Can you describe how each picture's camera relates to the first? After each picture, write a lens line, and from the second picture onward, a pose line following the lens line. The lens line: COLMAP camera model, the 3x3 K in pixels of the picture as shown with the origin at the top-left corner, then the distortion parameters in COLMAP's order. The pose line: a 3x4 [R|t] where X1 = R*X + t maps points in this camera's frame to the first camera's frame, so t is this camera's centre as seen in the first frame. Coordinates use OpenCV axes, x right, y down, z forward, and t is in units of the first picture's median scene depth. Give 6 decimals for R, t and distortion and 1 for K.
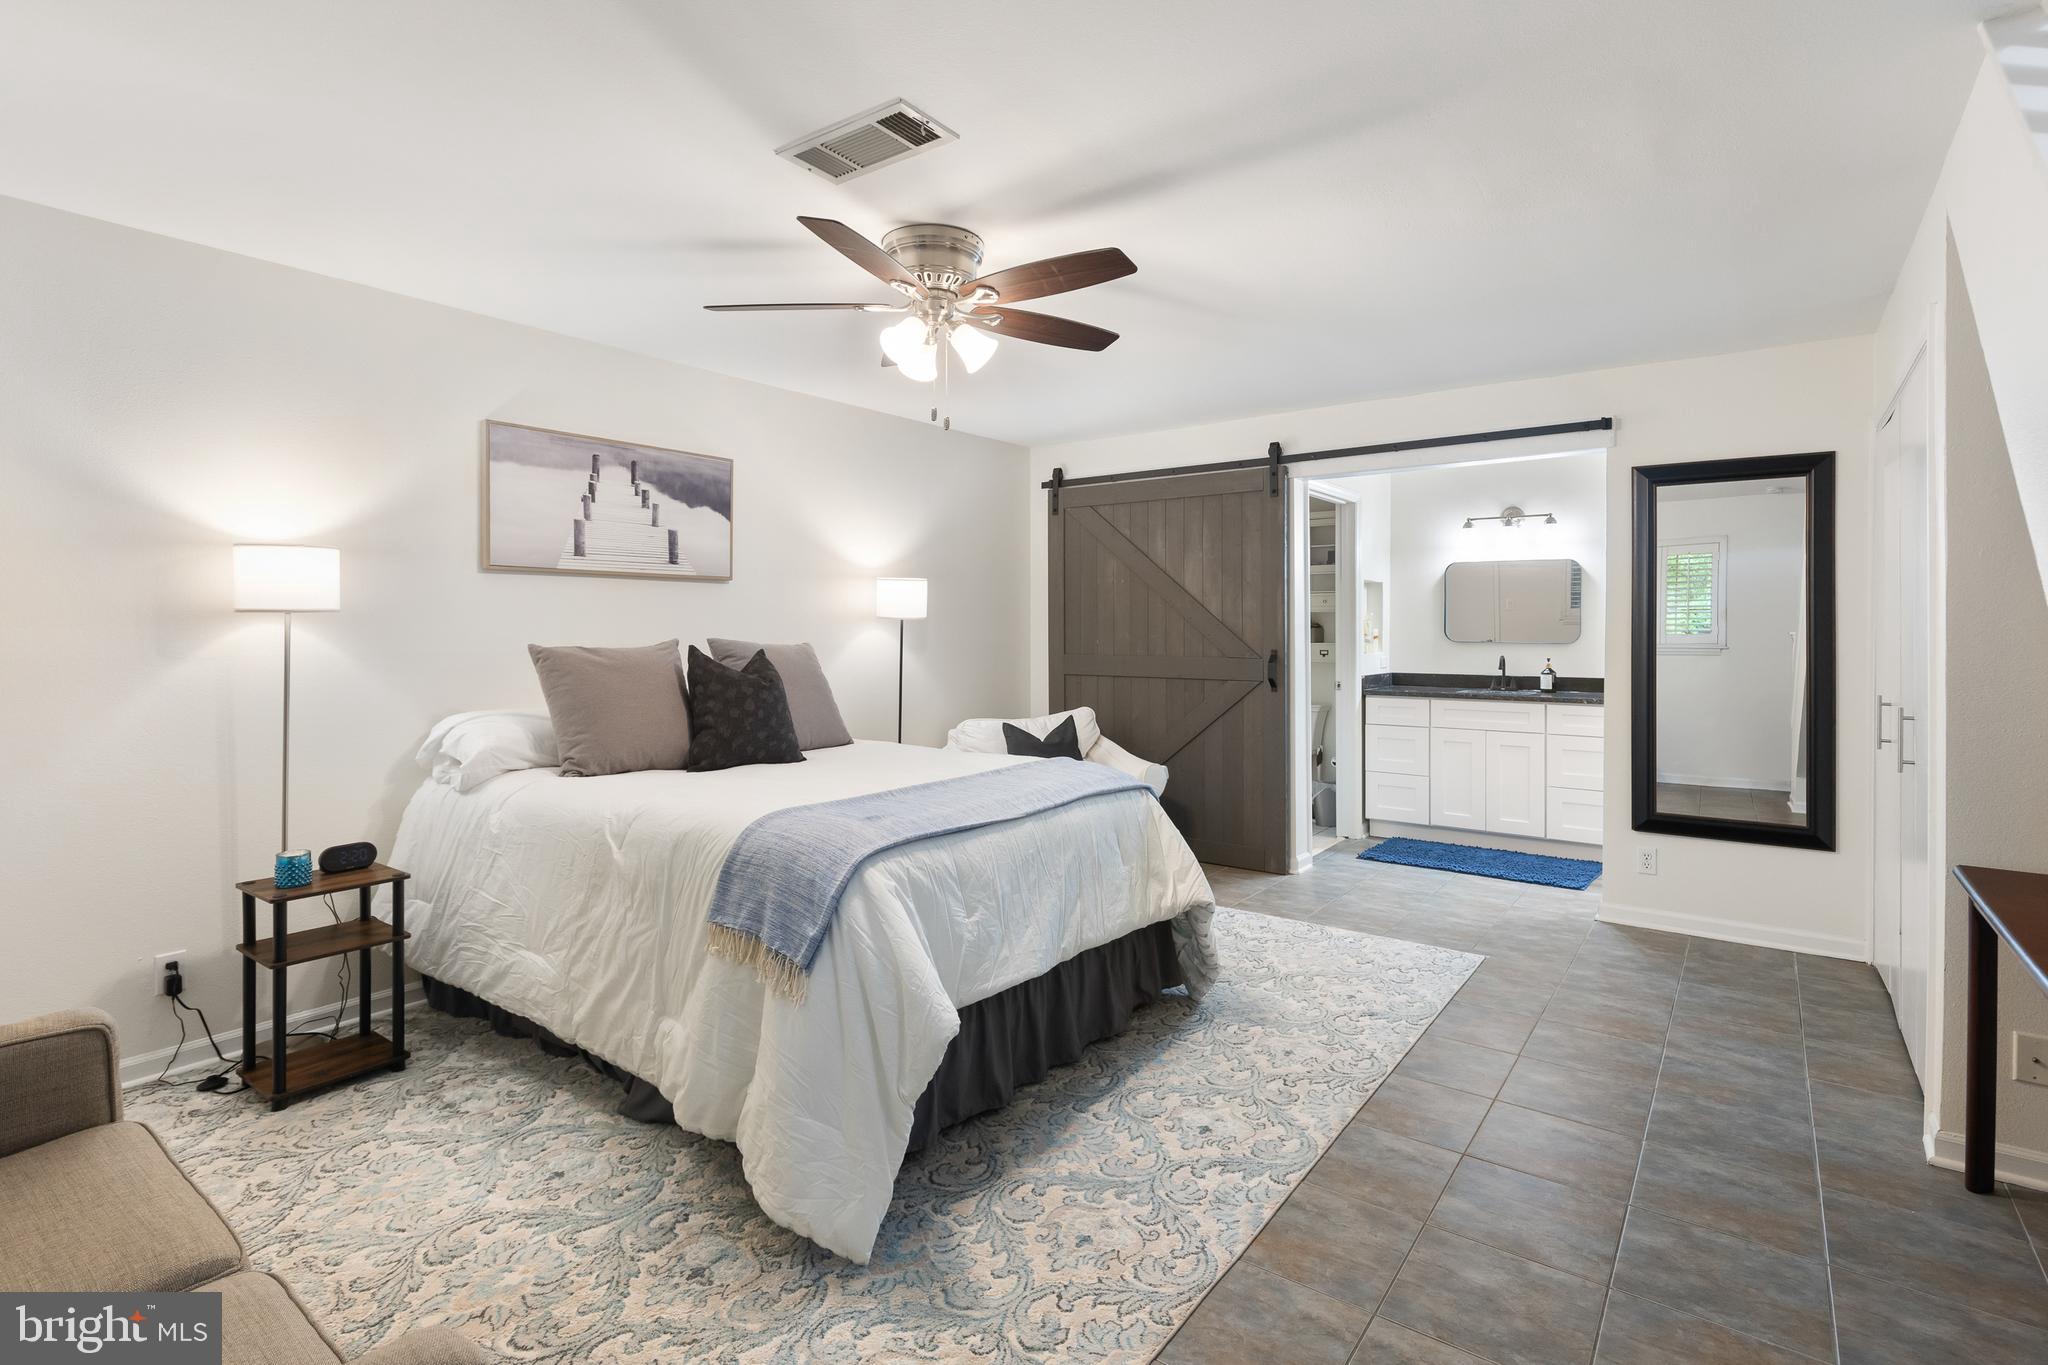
lens RADIAL K [[984.6, 0, 1027.5], [0, 984.6, 633.5], [0, 0, 1]] dist [-0.001751, 0.000058]
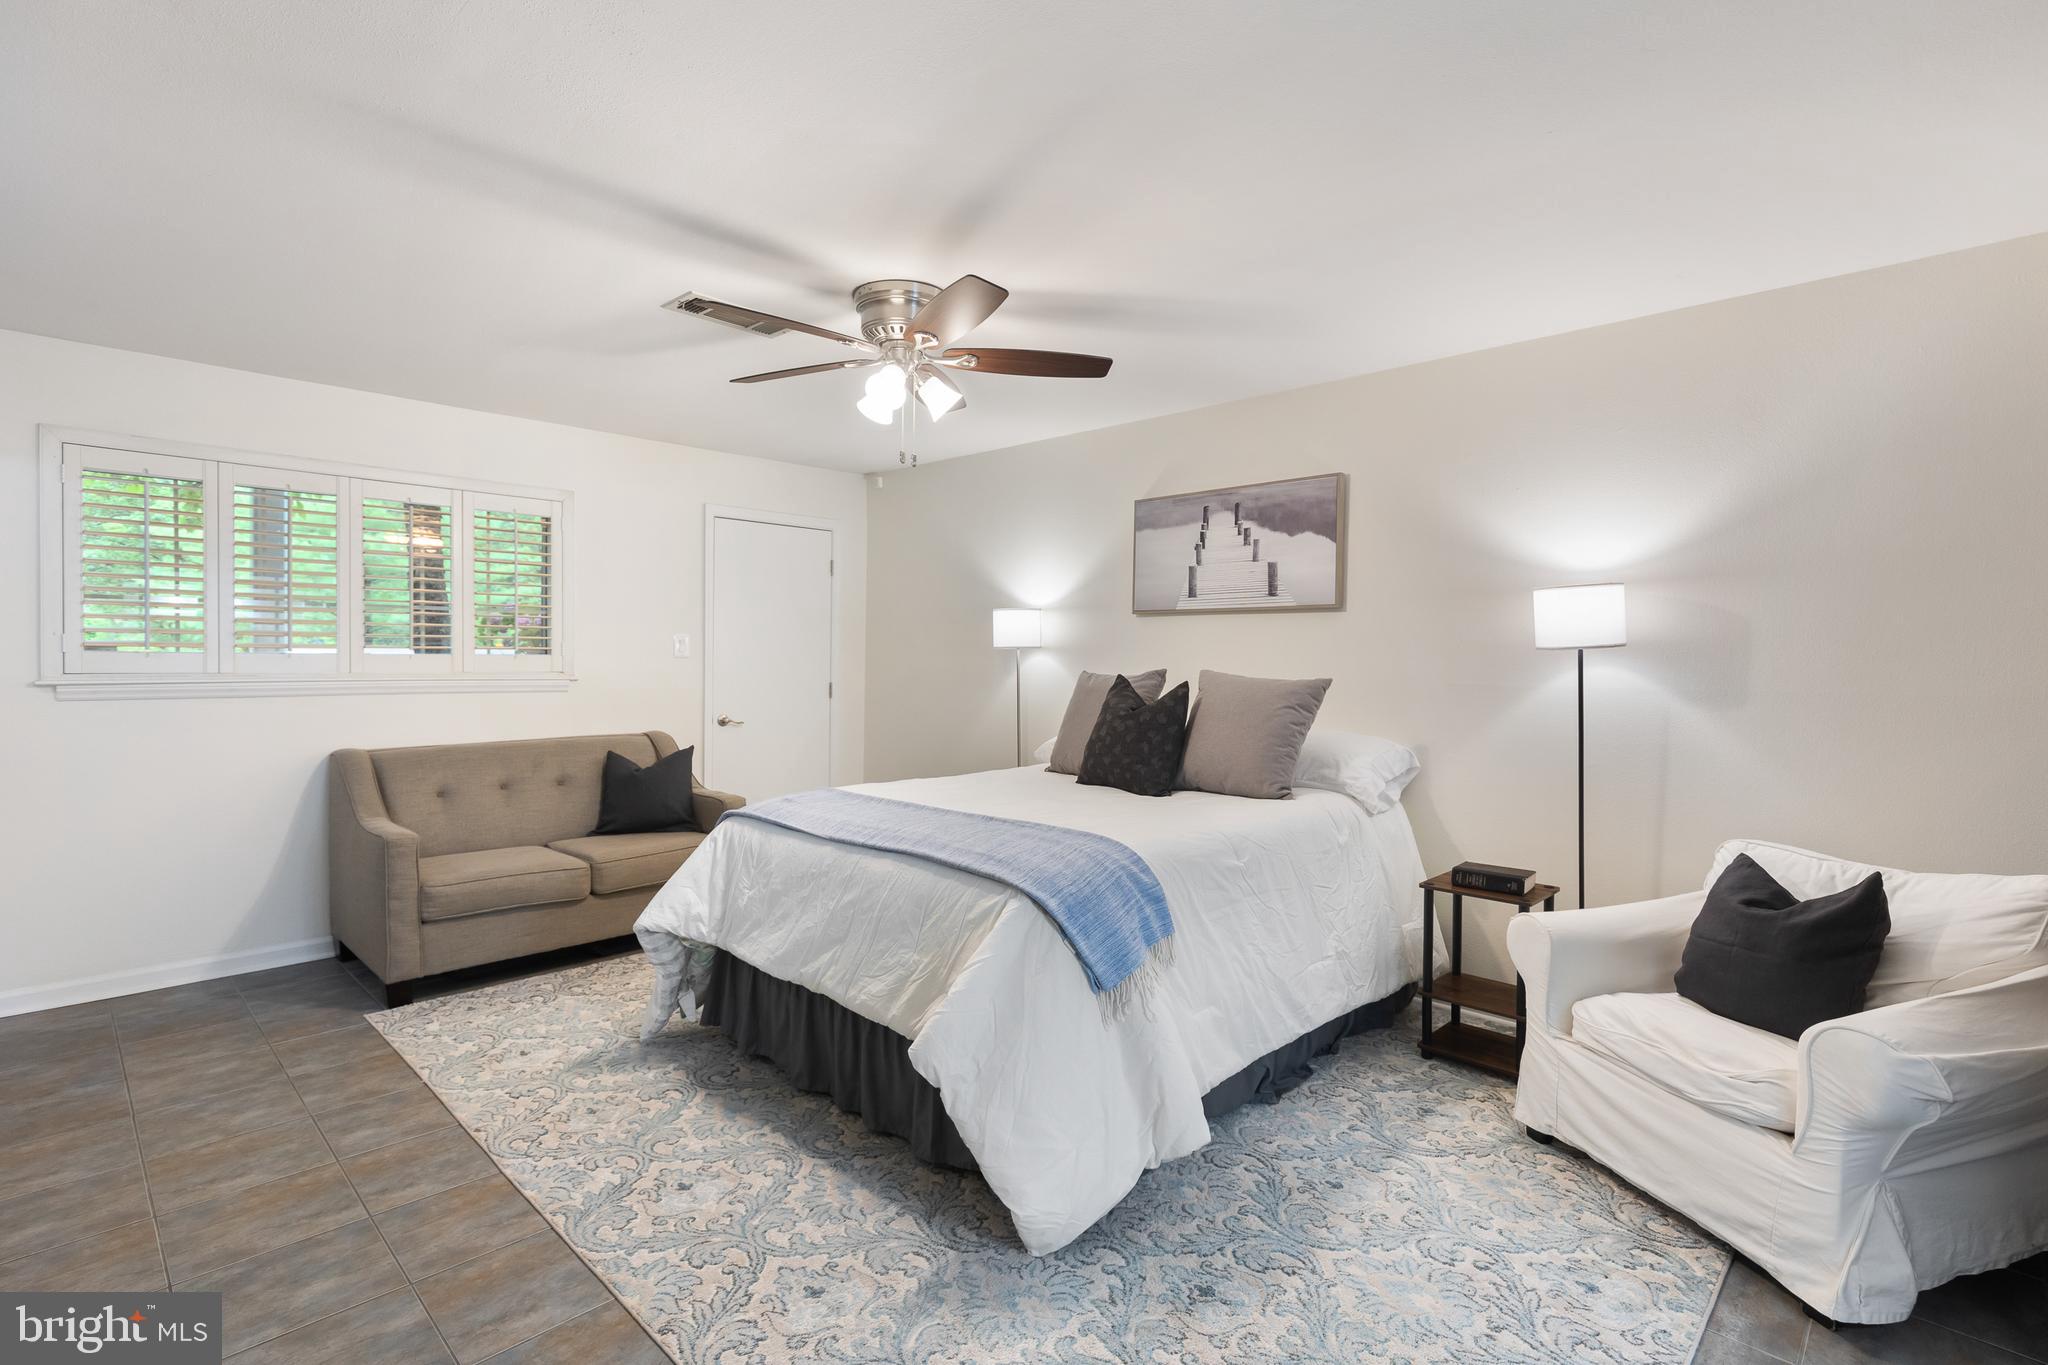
lens RADIAL K [[952.6, 0, 1017.0], [0, 952.6, 672.9], [0, 0, 1]] dist [-0.000689, 0.000140]
pose [[-0.130959, 0.015602, -0.991265, 0.677716], [-0.014262, 0.999743, 0.017620, -0.006531], [0.991285, 0.016445, -0.130703, 0.932577]]
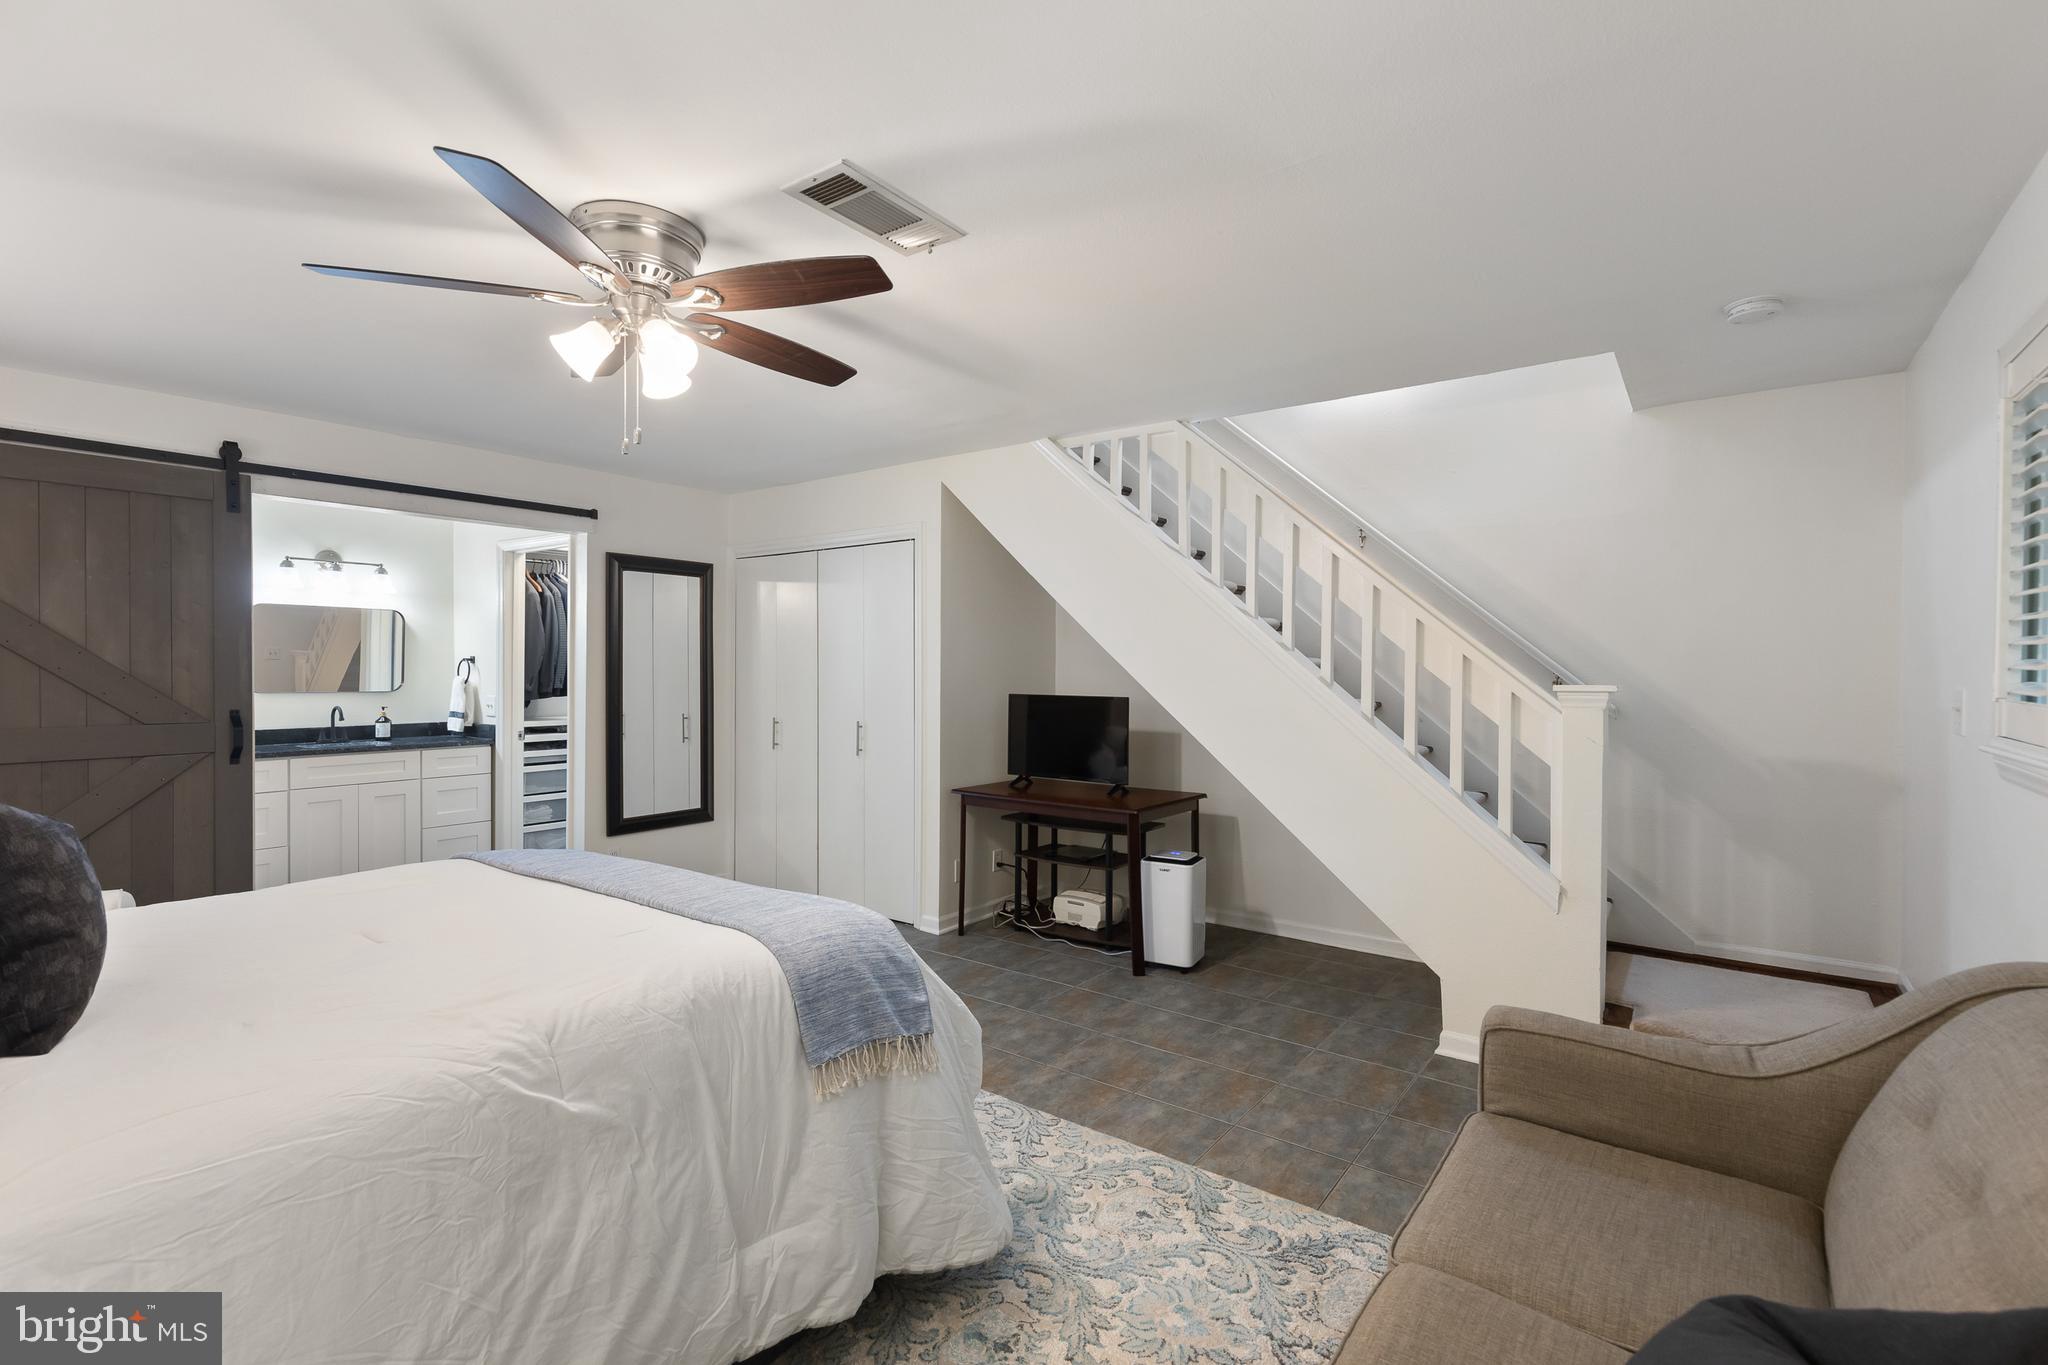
lens RADIAL K [[926.5, 0, 1039.0], [0, 926.5, 682.7], [0, 0, 1]] dist [0.007562, -0.000769]
pose [[-0.010408, -0.016976, 0.999802, -0.647648], [0.003778, 0.999848, 0.017016, -0.020040], [-0.999939, 0.003954, -0.010342, 0.494271]]
